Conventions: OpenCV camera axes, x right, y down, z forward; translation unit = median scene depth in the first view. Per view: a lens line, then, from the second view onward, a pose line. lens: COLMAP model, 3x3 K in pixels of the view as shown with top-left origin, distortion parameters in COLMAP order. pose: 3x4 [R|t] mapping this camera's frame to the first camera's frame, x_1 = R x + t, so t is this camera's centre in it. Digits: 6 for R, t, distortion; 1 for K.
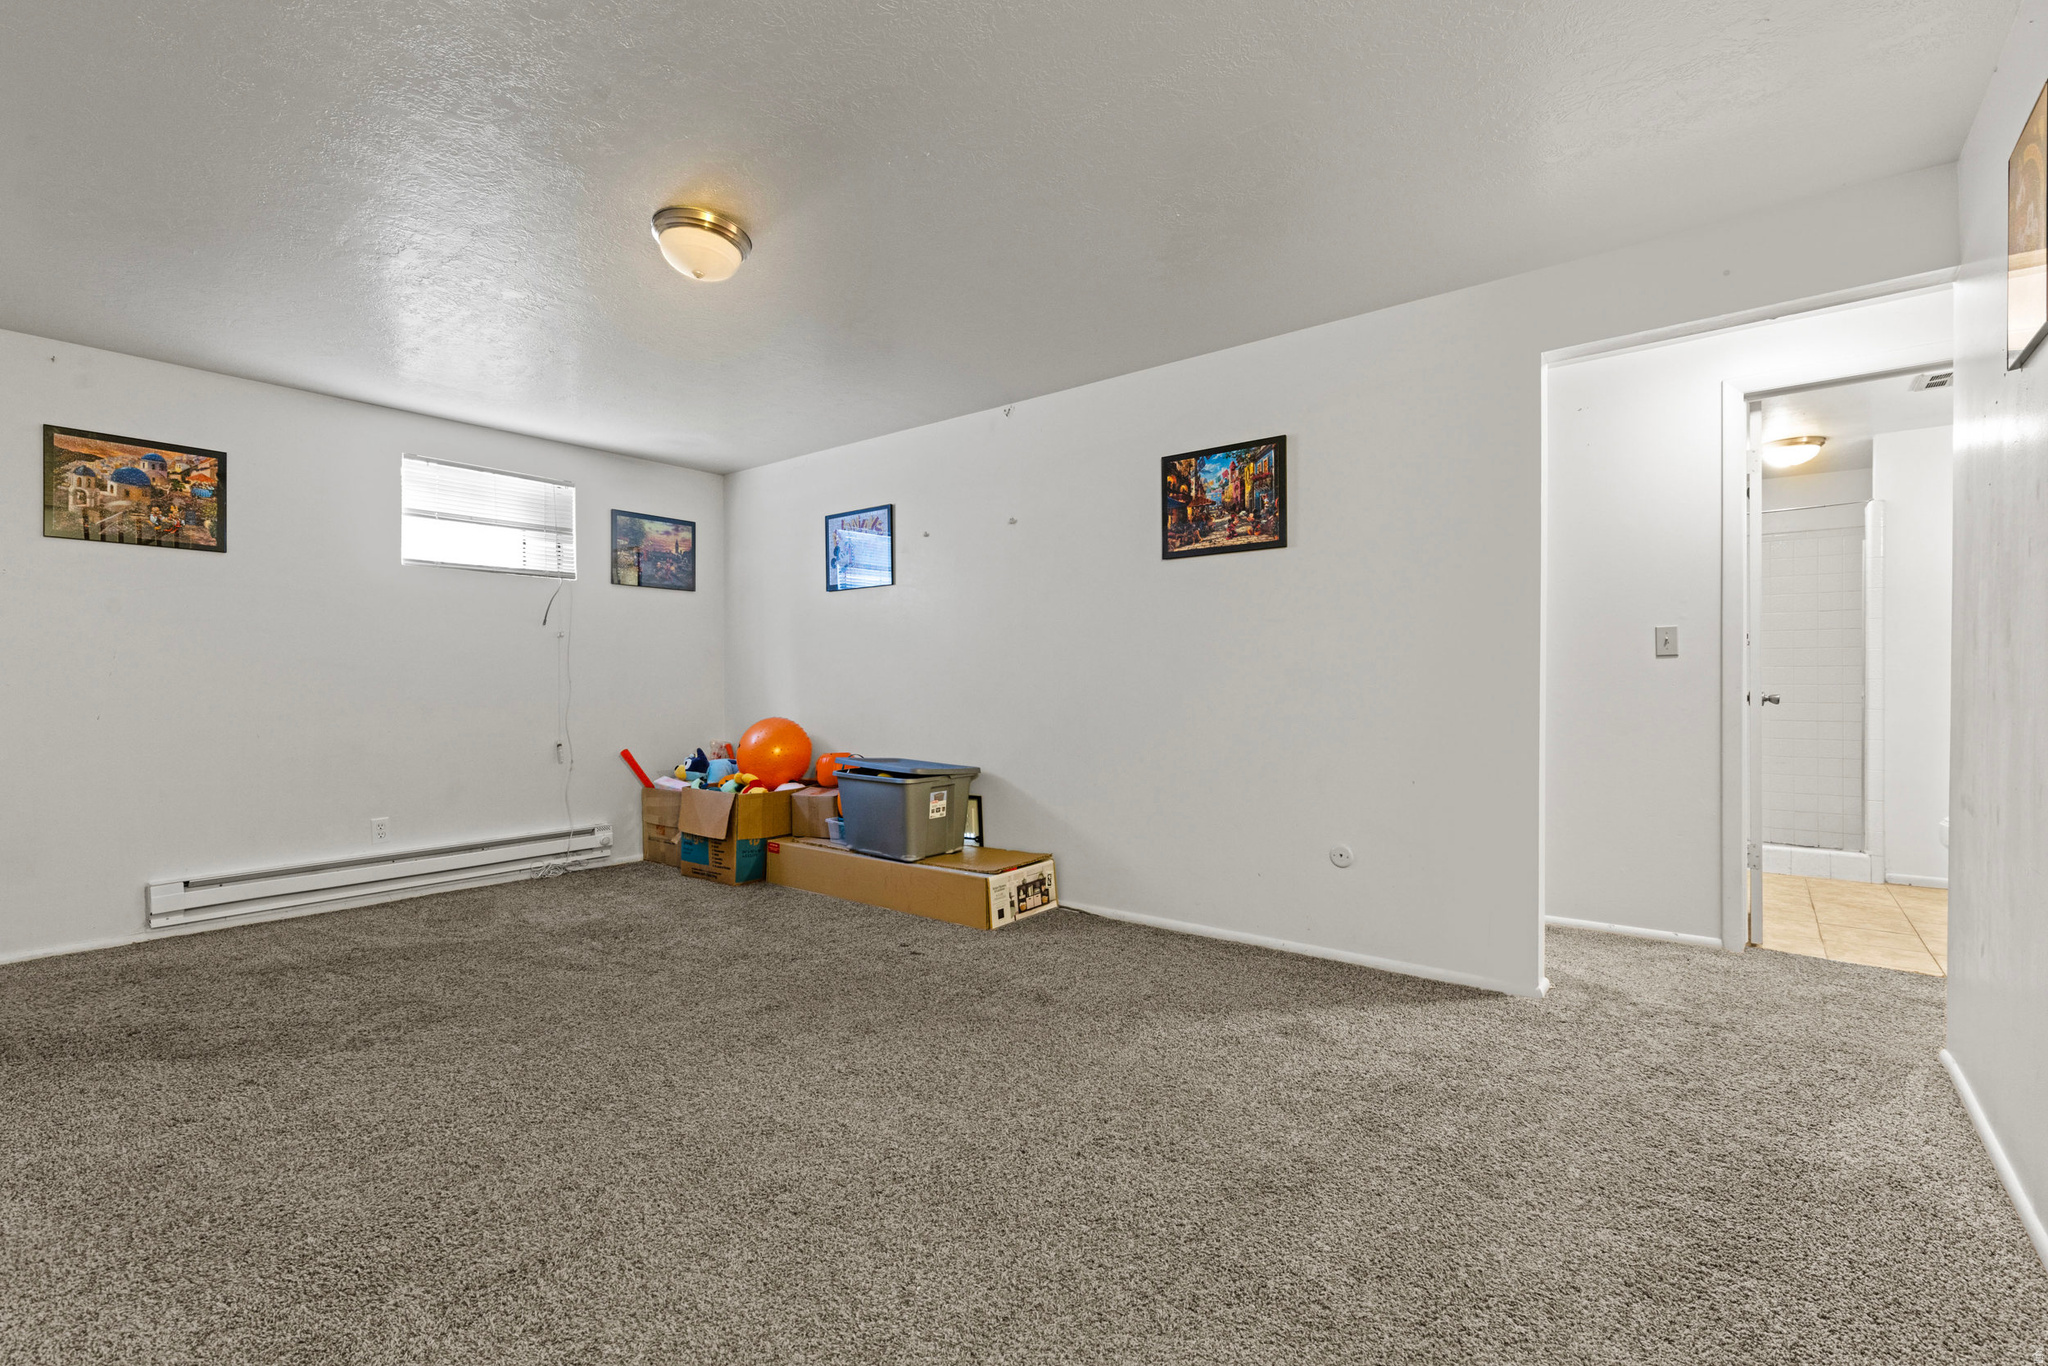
lens RADIAL K [[899.8, 0, 1024.0], [0, 899.8, 683.0], [0, 0, 1]] dist [0.002392, 0.000451]
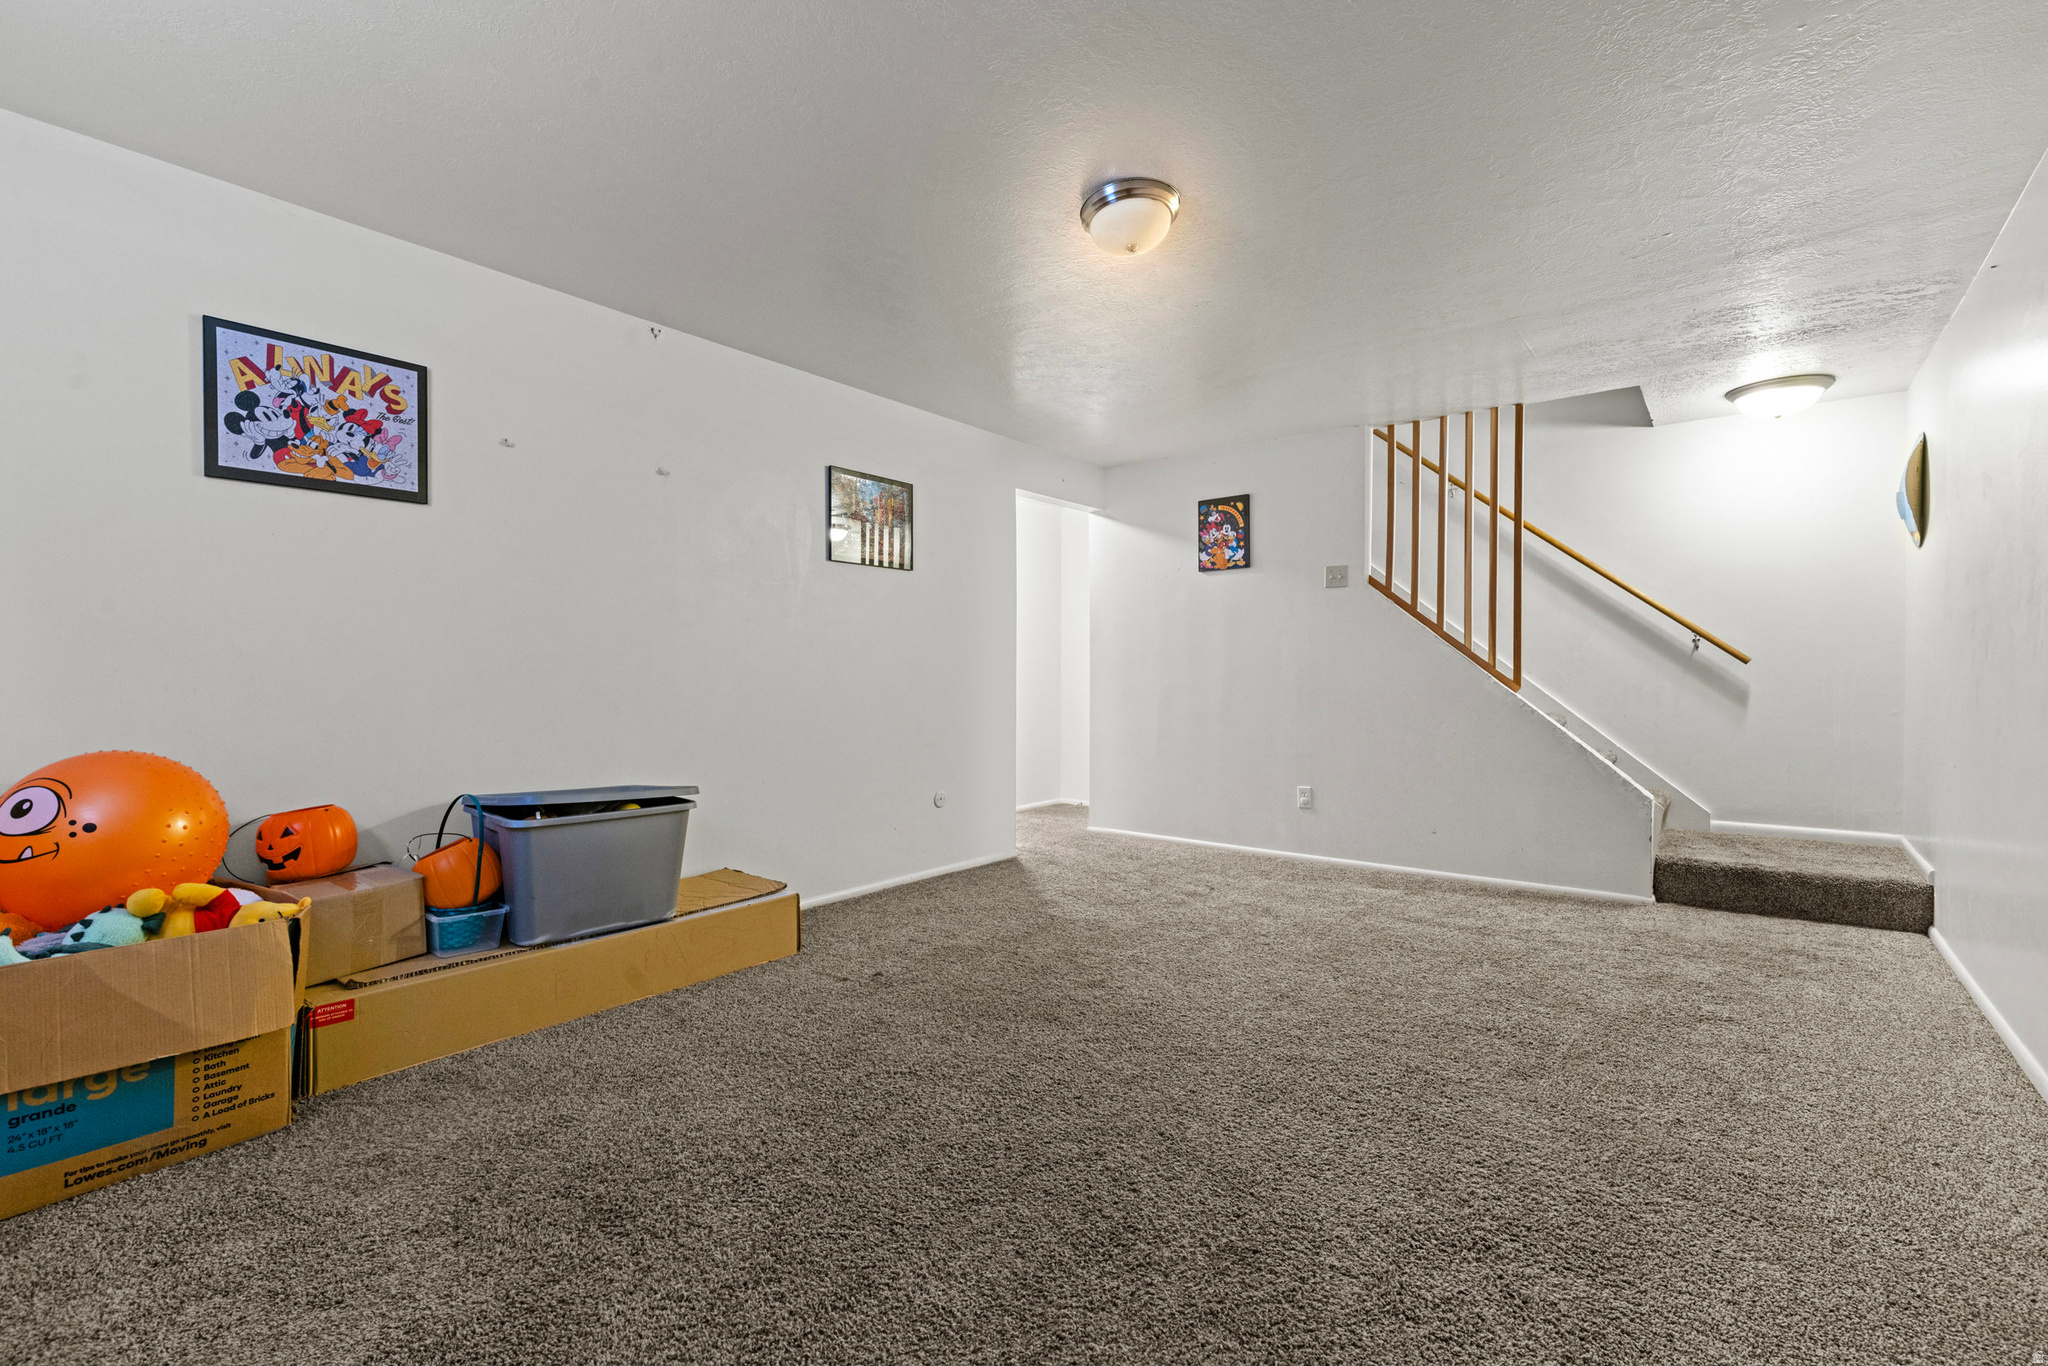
lens RADIAL K [[899.8, 0, 1024.0], [0, 899.8, 683.0], [0, 0, 1]] dist [0.002392, 0.000451]
pose [[-0.001966, -0.007702, 0.999968, -0.962219], [-0.001589, 0.999969, 0.007699, 0.002166], [-0.999997, -0.001573, -0.001978, 0.797317]]
